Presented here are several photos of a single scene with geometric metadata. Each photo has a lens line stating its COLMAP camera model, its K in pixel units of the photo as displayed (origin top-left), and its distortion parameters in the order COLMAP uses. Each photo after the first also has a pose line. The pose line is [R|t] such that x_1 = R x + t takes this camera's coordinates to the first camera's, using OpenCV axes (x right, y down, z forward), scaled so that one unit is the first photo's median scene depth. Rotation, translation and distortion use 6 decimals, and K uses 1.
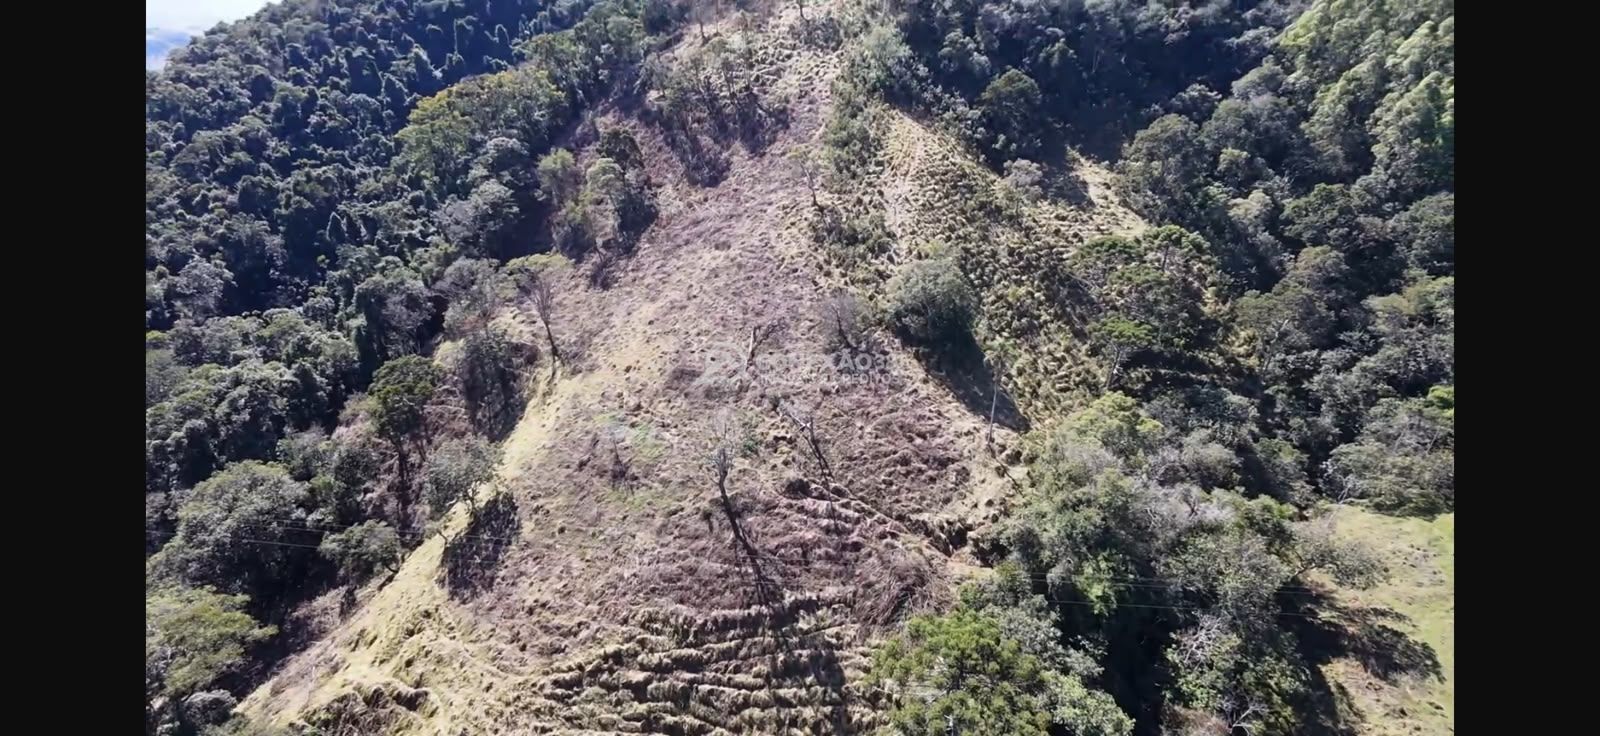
lens RADIAL K [[693.1, 0, 800.2], [0, 693.1, 366.4], [0, 0, 1]] dist [-0.003961, 0.004539]
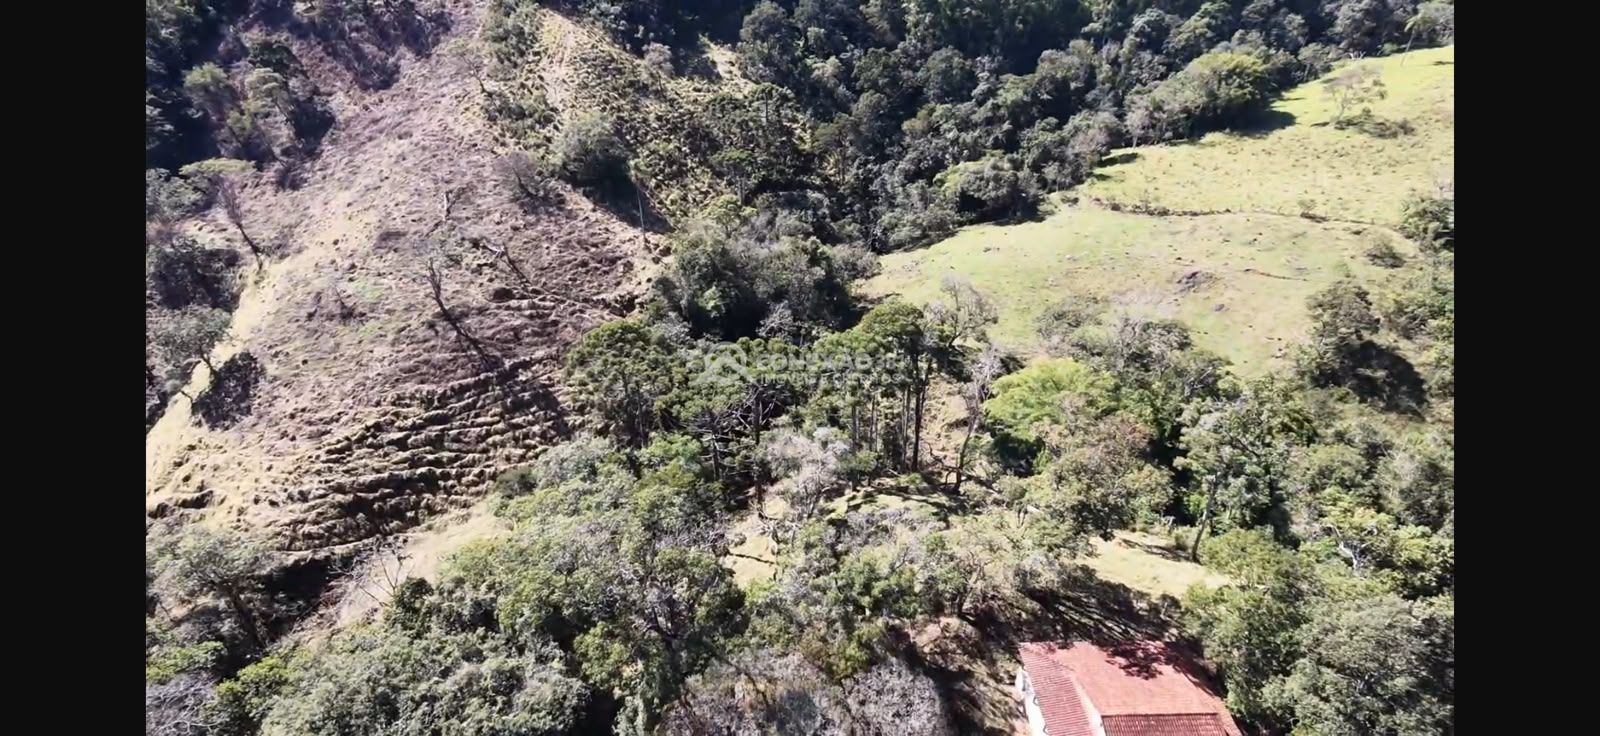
lens RADIAL K [[693.1, 0, 798.8], [0, 693.1, 369.2], [0, 0, 1]] dist [-0.003961, 0.004539]
pose [[0.928071, -0.202839, 0.312316, 0.074538], [0.174002, 0.977662, 0.117900, 0.244975], [-0.329254, -0.055076, 0.942634, -0.411554]]
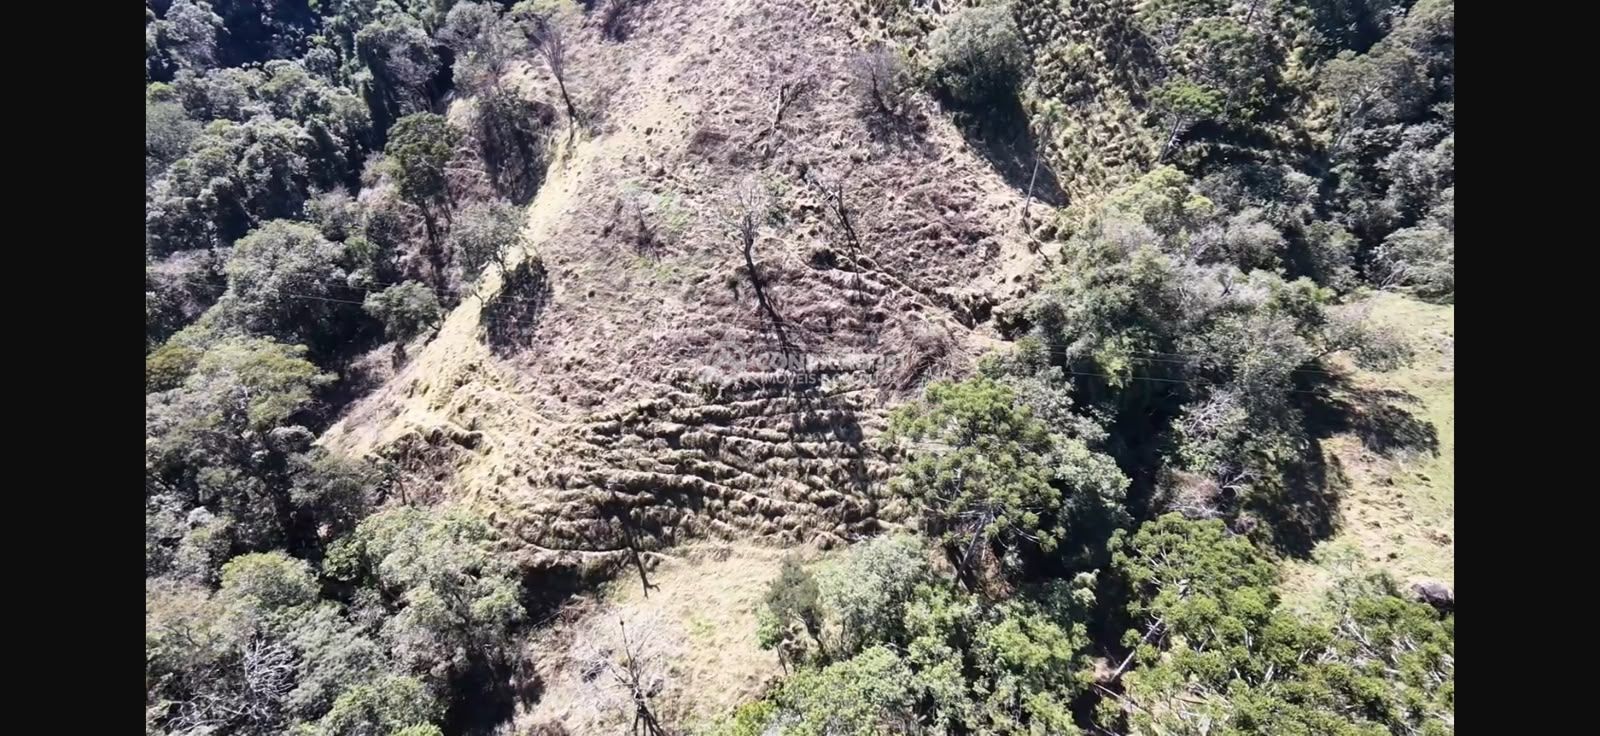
lens RADIAL K [[693.1, 0, 799.4], [0, 693.1, 367.9], [0, 0, 1]] dist [-0.003961, 0.004539]
pose [[0.998929, 0.031161, -0.034205, 0.000178], [-0.019050, 0.950647, 0.309688, 0.016874], [0.042167, -0.308705, 0.950223, 0.007754]]
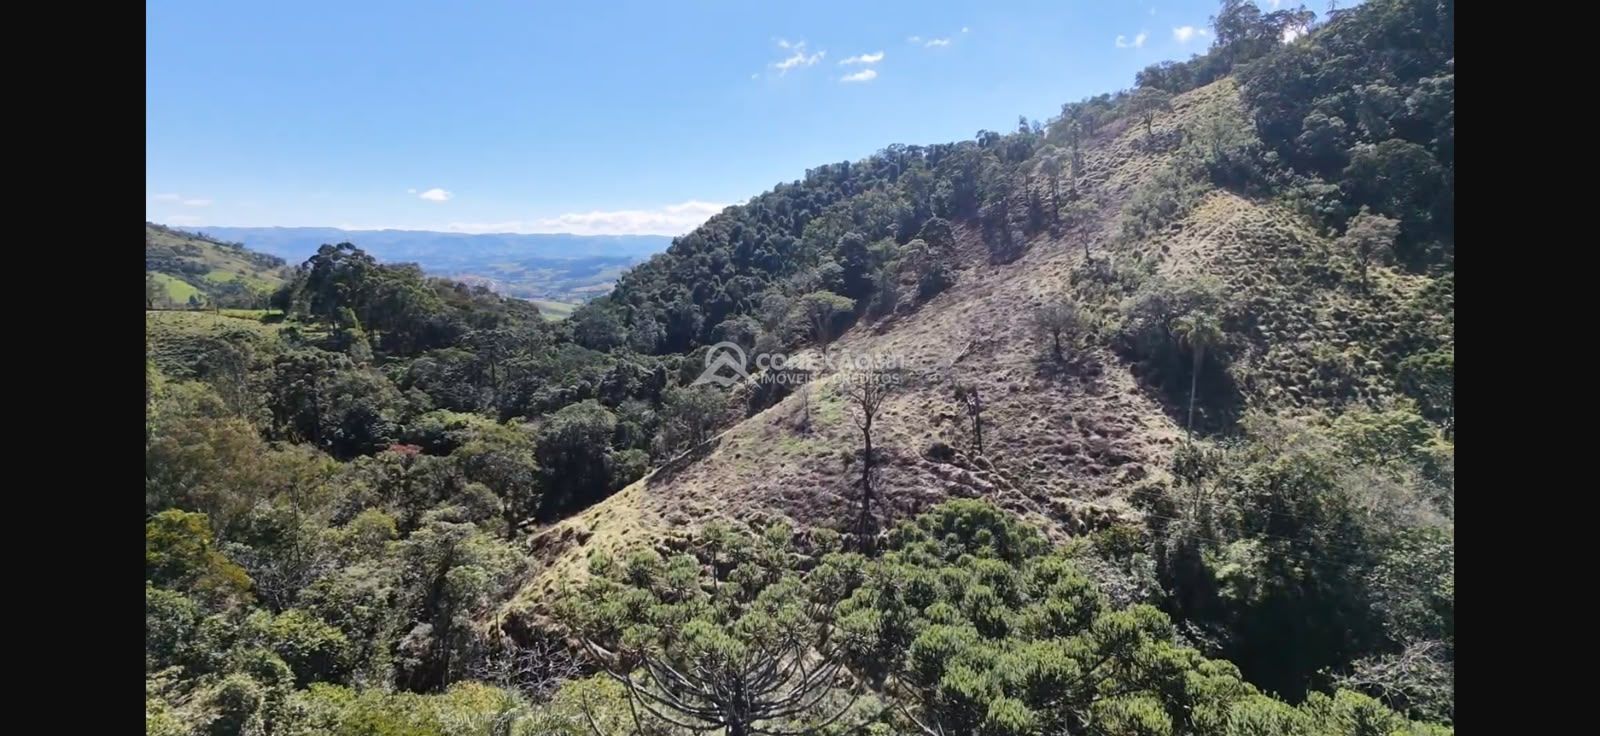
lens RADIAL K [[693.1, 0, 799.6], [0, 693.1, 366.5], [0, 0, 1]] dist [-0.003961, 0.004539]
pose [[0.820833, 0.091427, -0.563803, 0.345449], [-0.255635, 0.941526, -0.219496, 0.306511], [0.510768, 0.324298, 0.796208, 0.100792]]
